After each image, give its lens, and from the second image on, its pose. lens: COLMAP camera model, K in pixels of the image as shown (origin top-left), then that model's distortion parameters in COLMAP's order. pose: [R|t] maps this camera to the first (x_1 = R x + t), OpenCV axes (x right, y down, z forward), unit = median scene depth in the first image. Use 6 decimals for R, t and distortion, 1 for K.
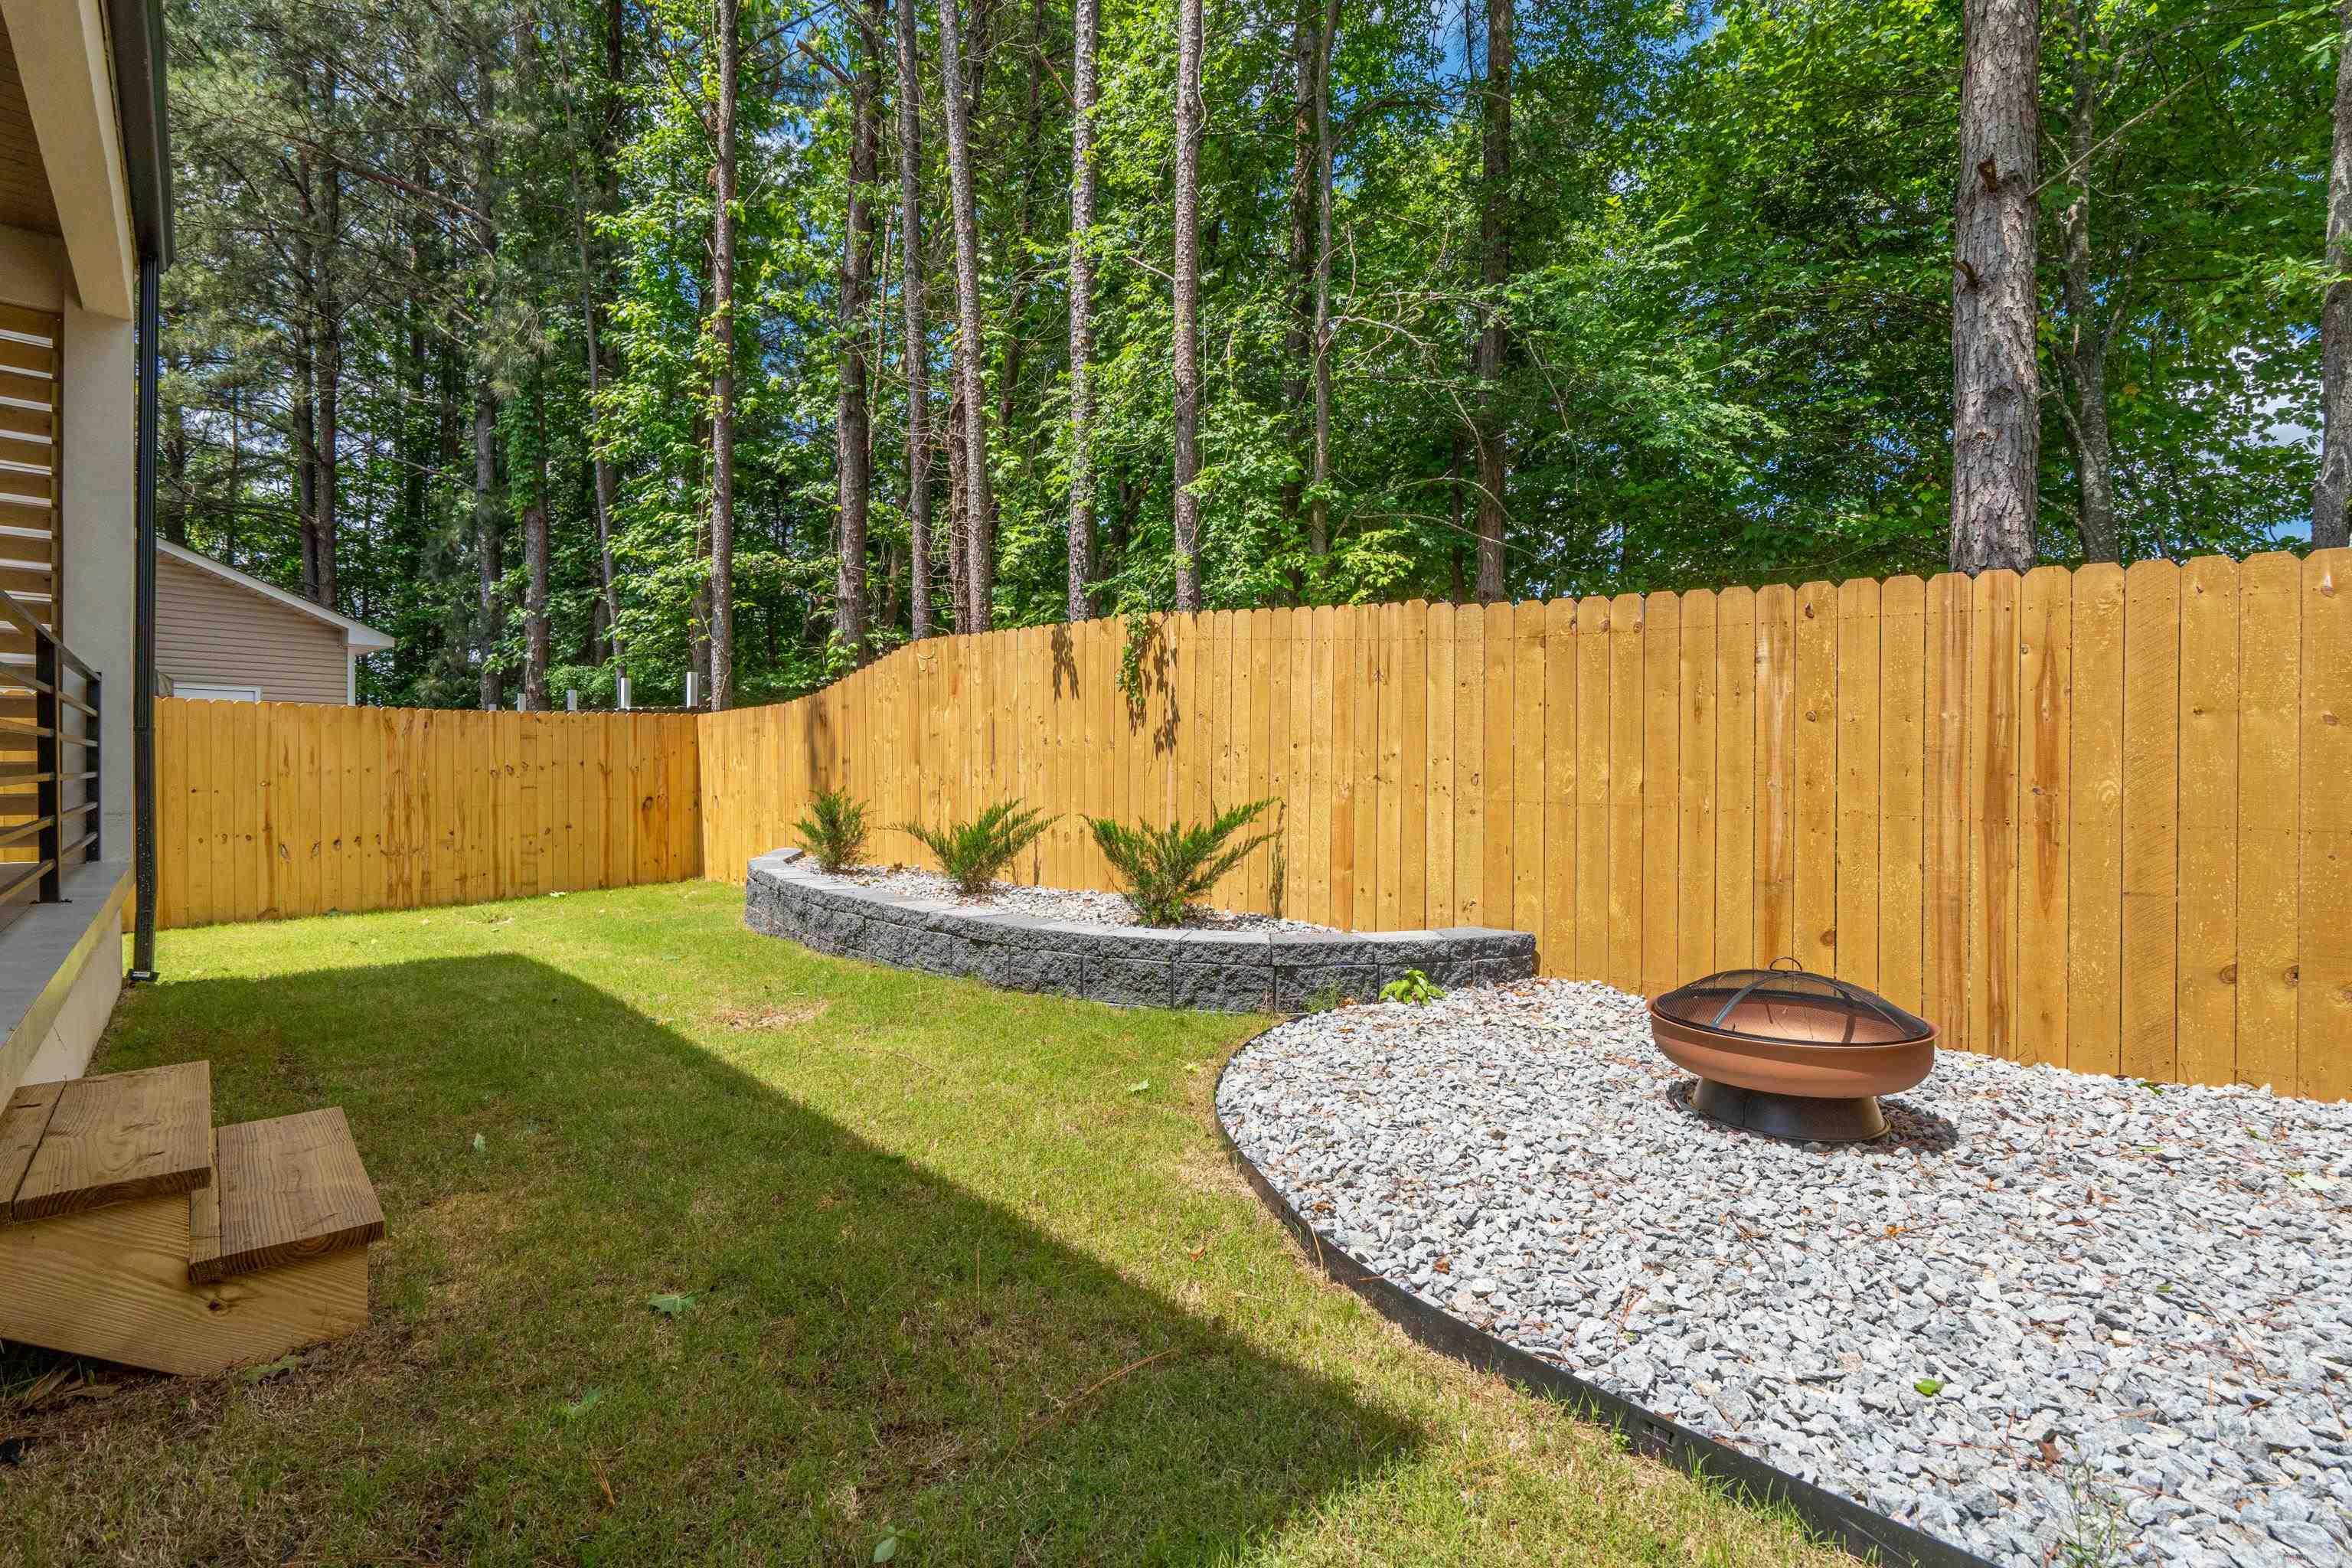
lens RADIAL K [[1100.4, 0, 1205.4], [0, 1100.4, 779.8], [0, 0, 1]] dist [0.001523, 0.000513]
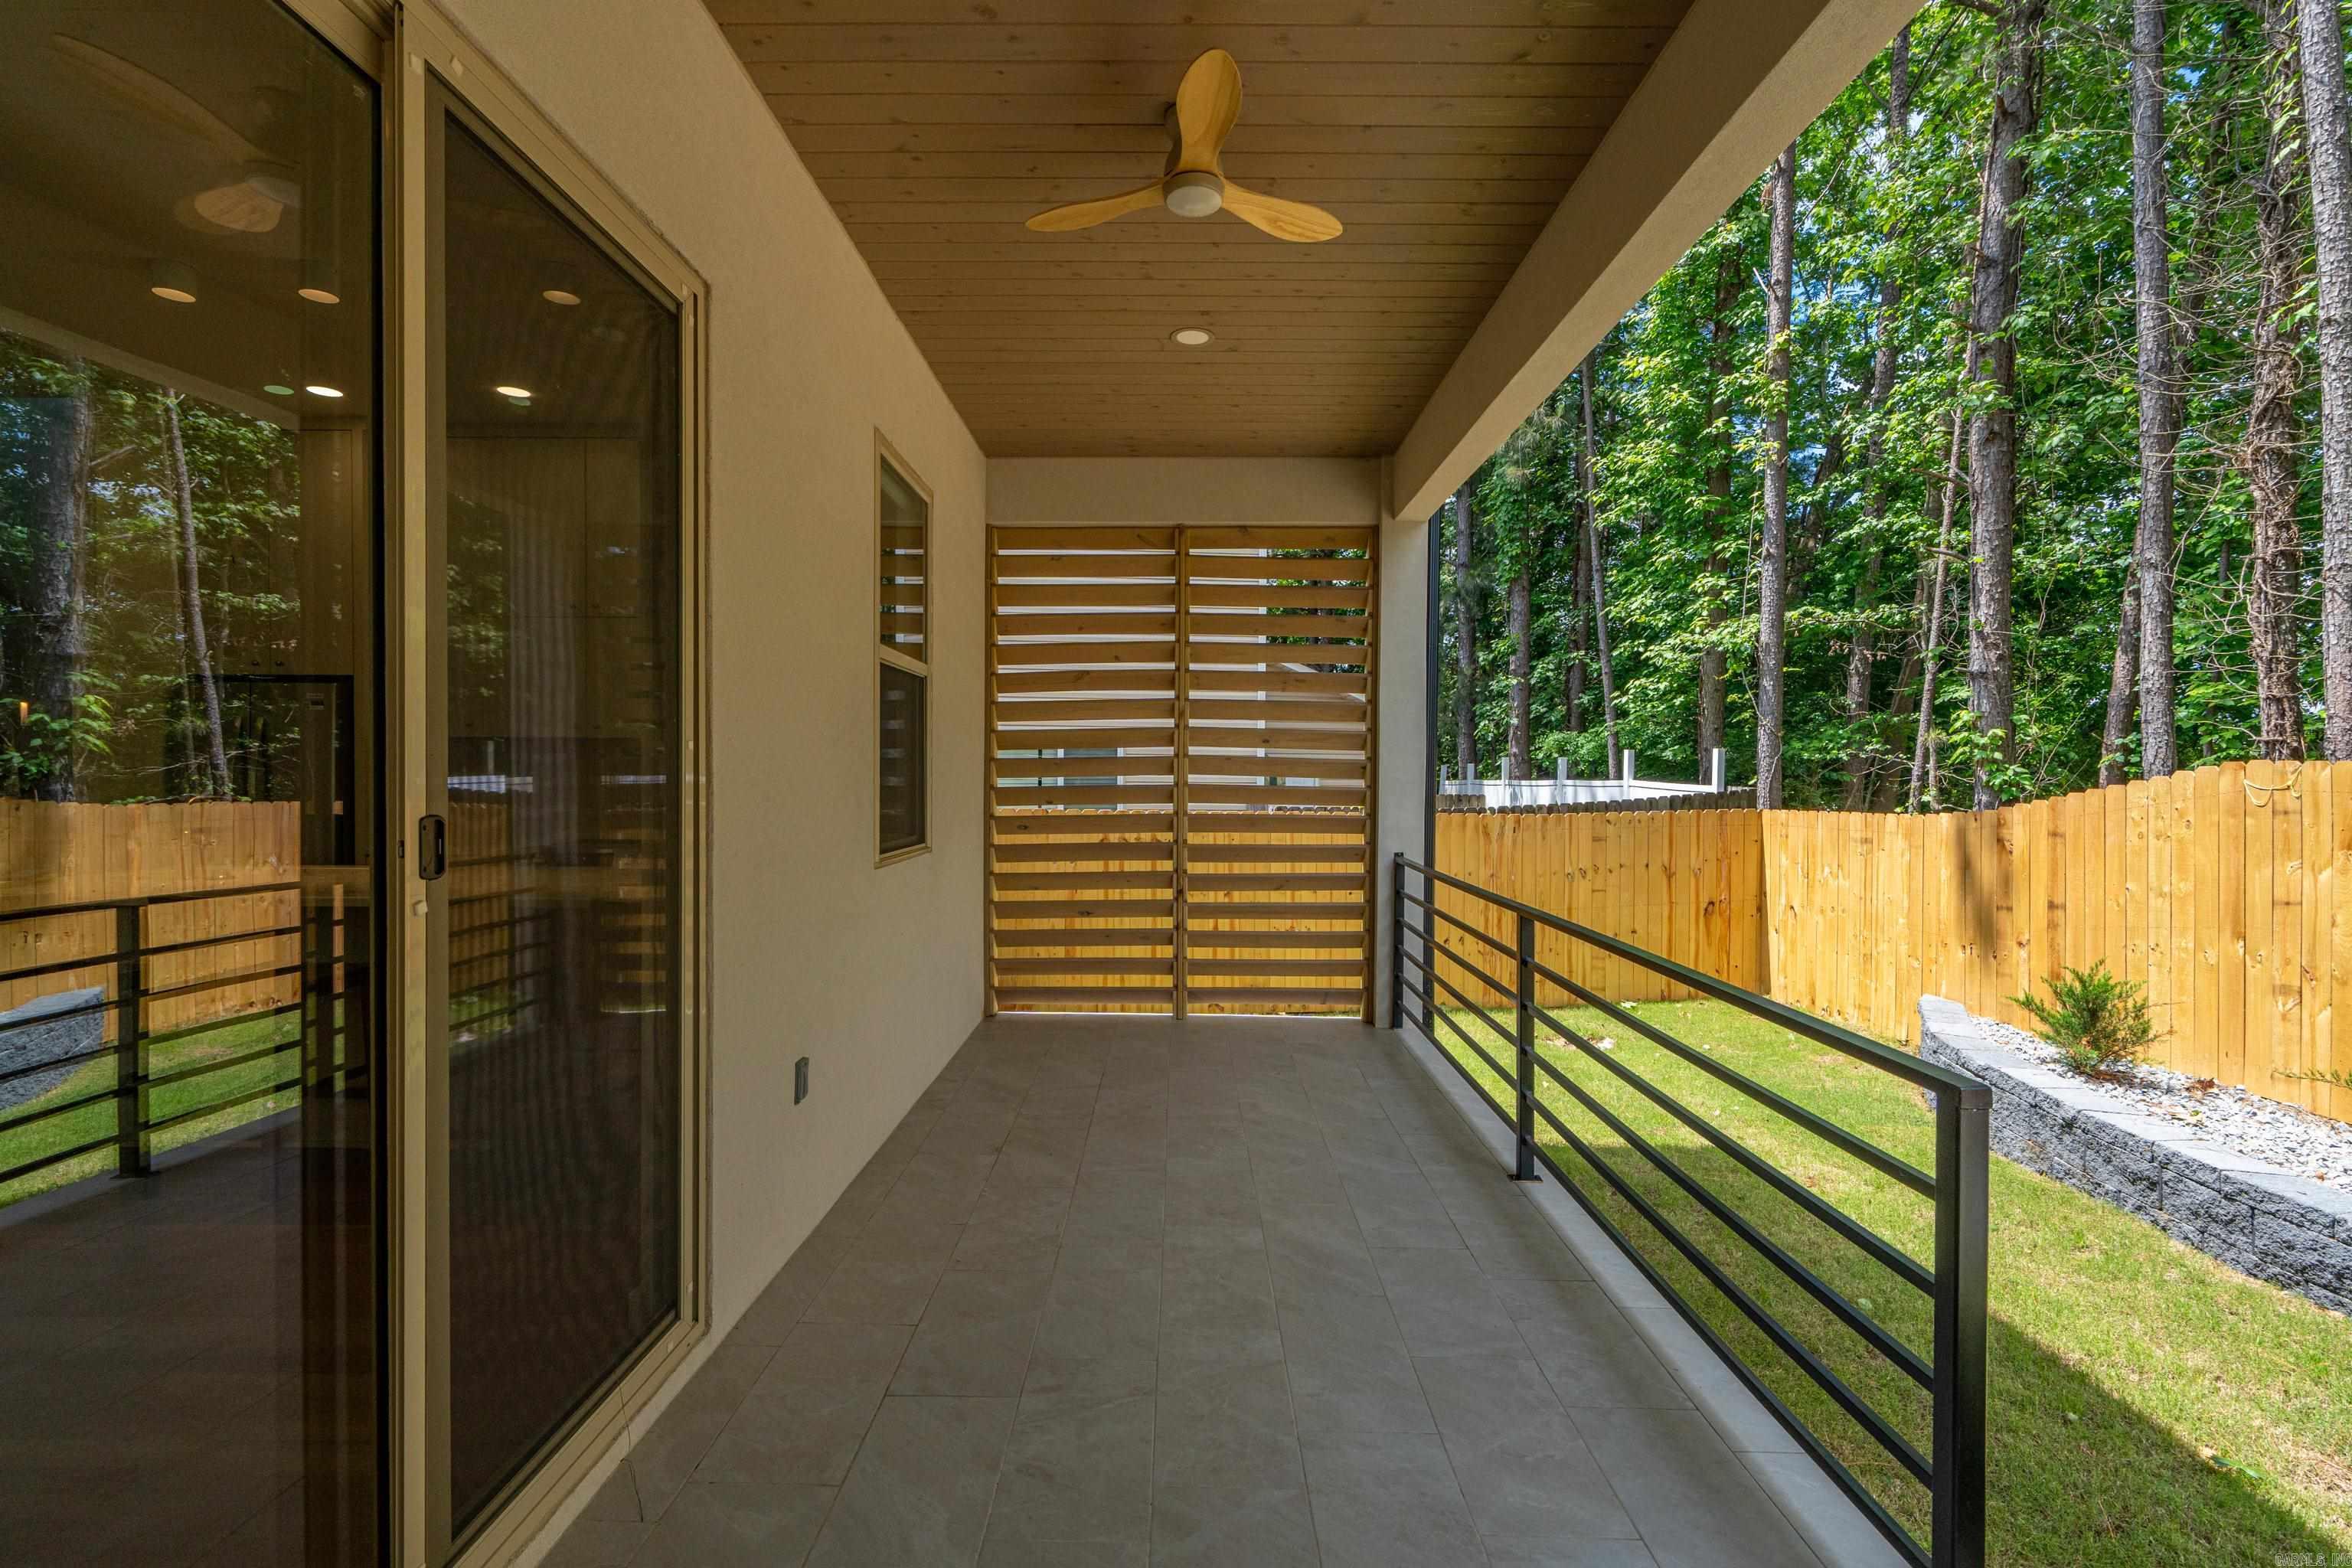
lens RADIAL K [[1091.6, 0, 1162.3], [0, 1091.6, 784.6], [0, 0, 1]] dist [-0.000381, 0.002055]
pose [[0.737323, 0.013068, -0.675414, -0.373304], [-0.006107, 0.999901, 0.012679, -0.145956], [0.675513, -0.005223, 0.737330, 0.040955]]
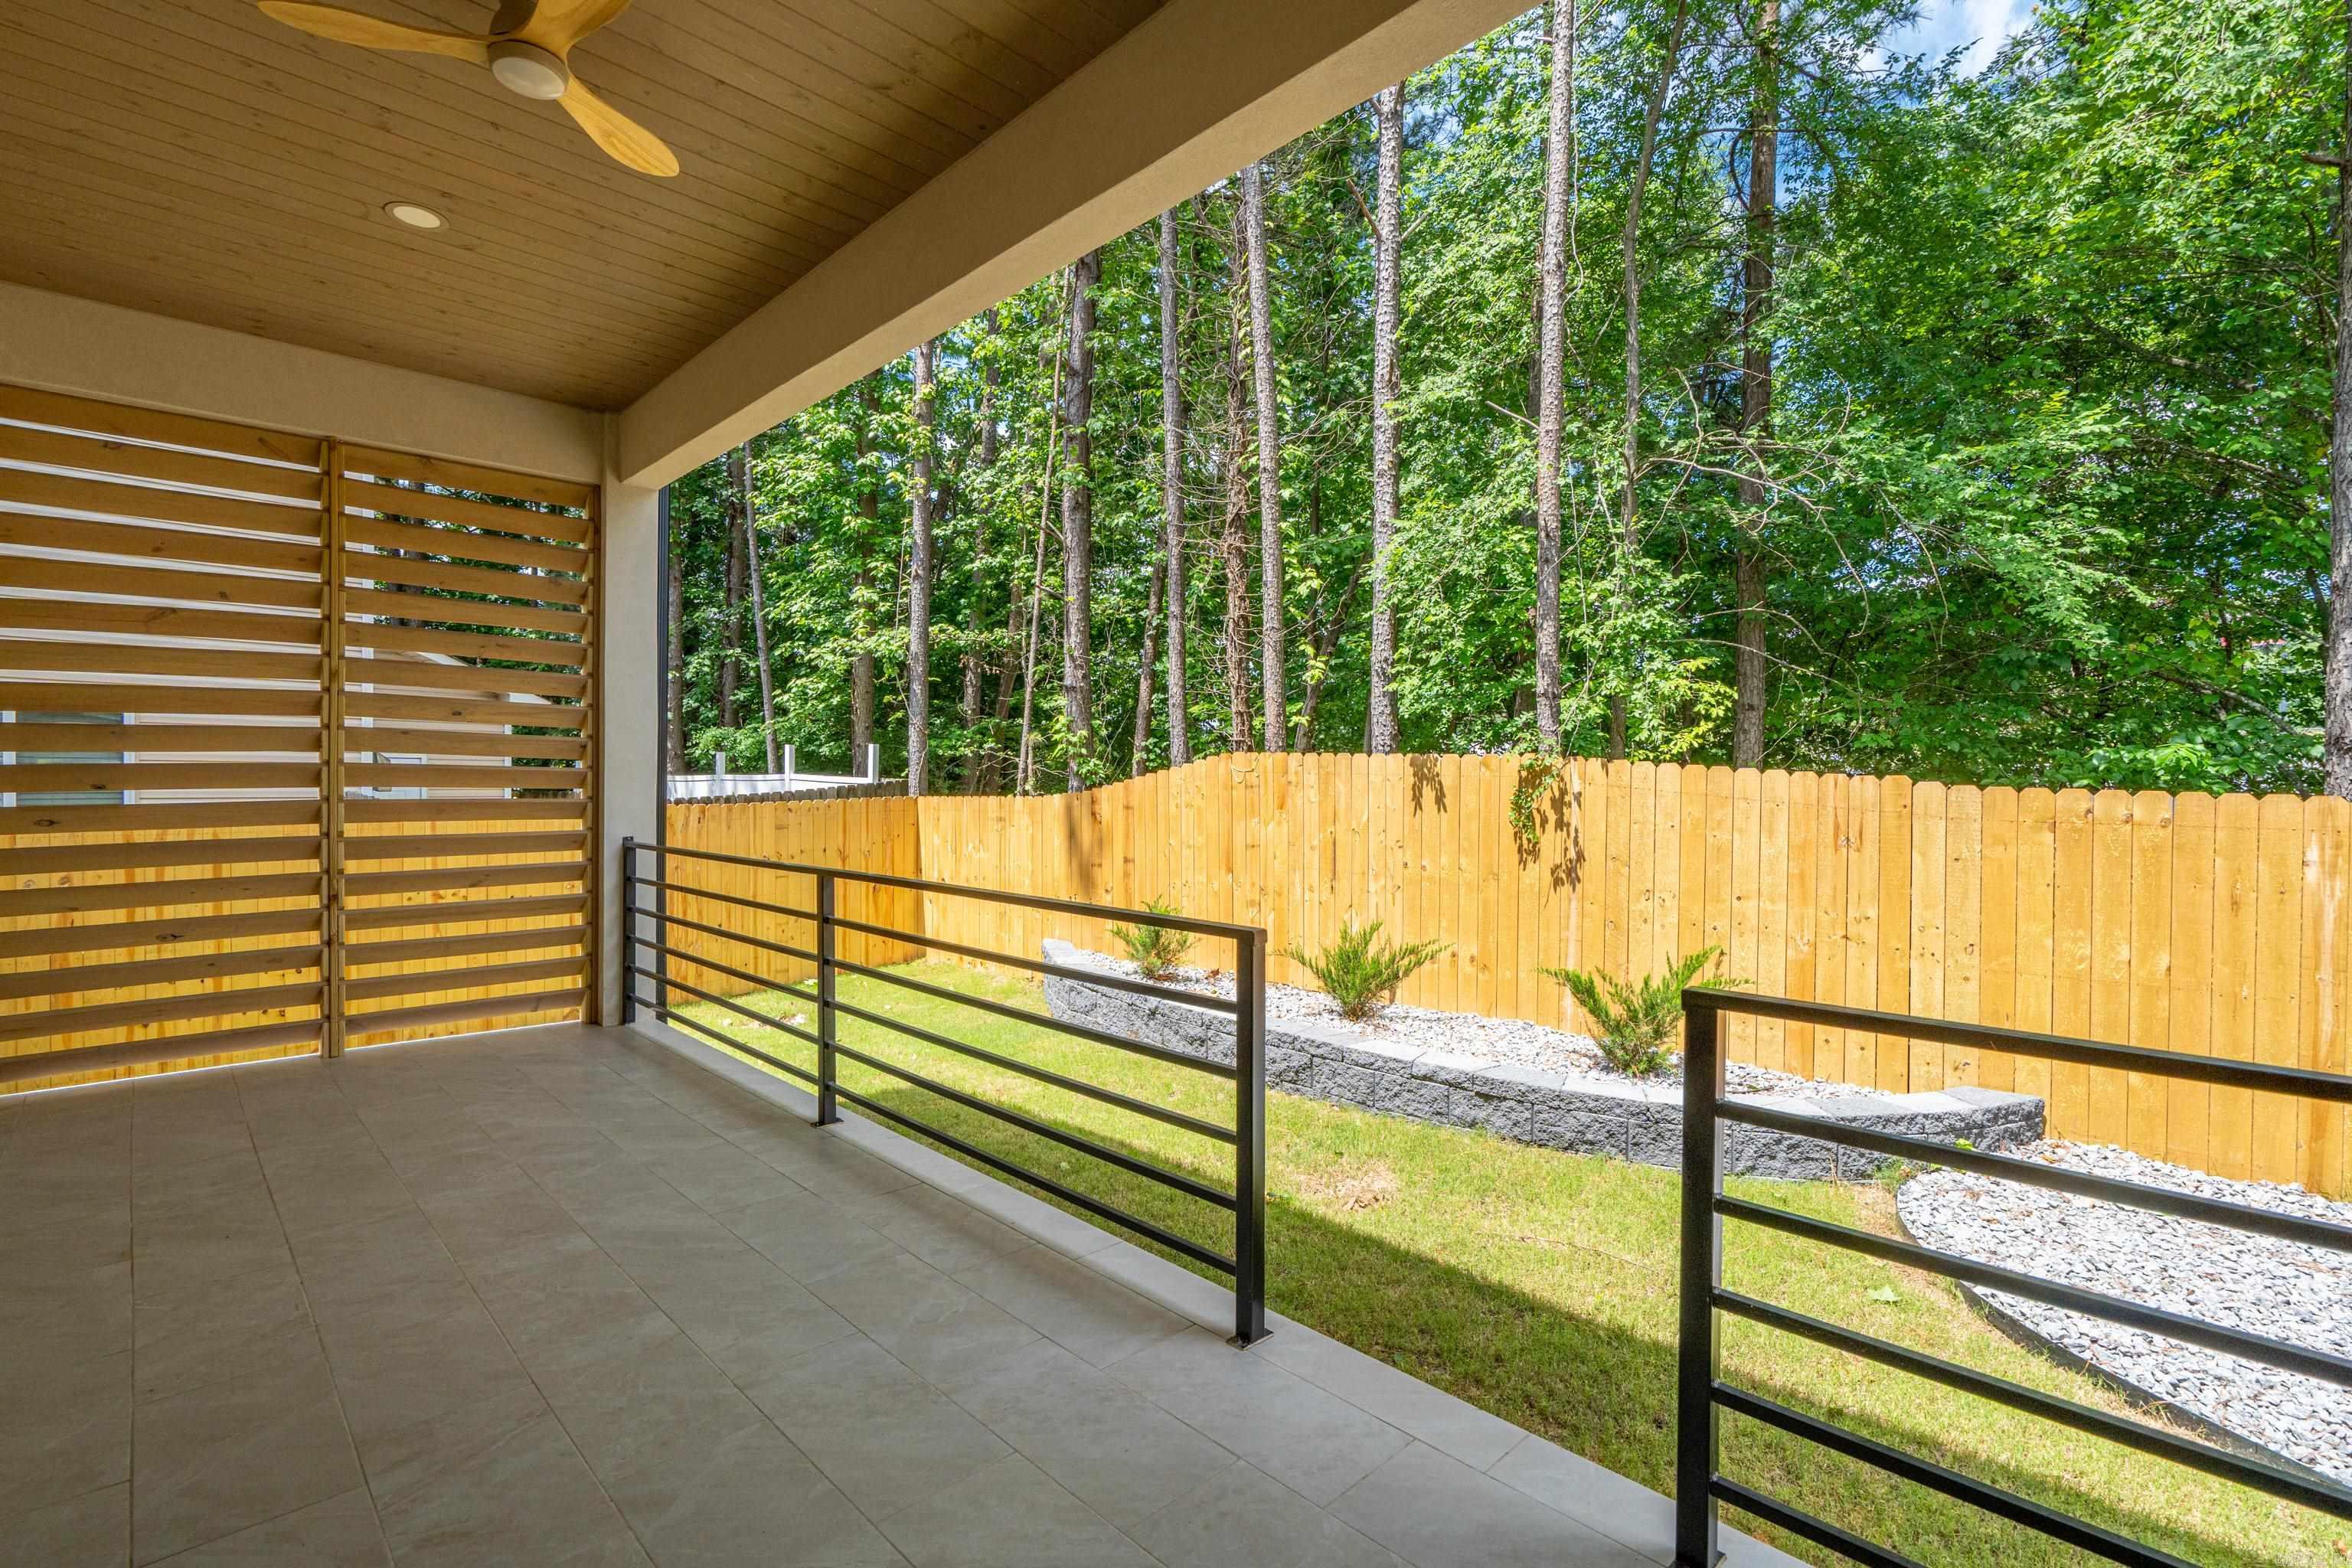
lens RADIAL K [[1091.6, 0, 1162.3], [0, 1091.6, 784.6], [0, 0, 1]] dist [-0.000381, 0.002055]
pose [[0.999283, 0.005568, 0.037441, -0.455858], [-0.005691, 0.999979, 0.003171, -0.124814], [-0.037423, -0.003382, 0.999294, -0.027594]]
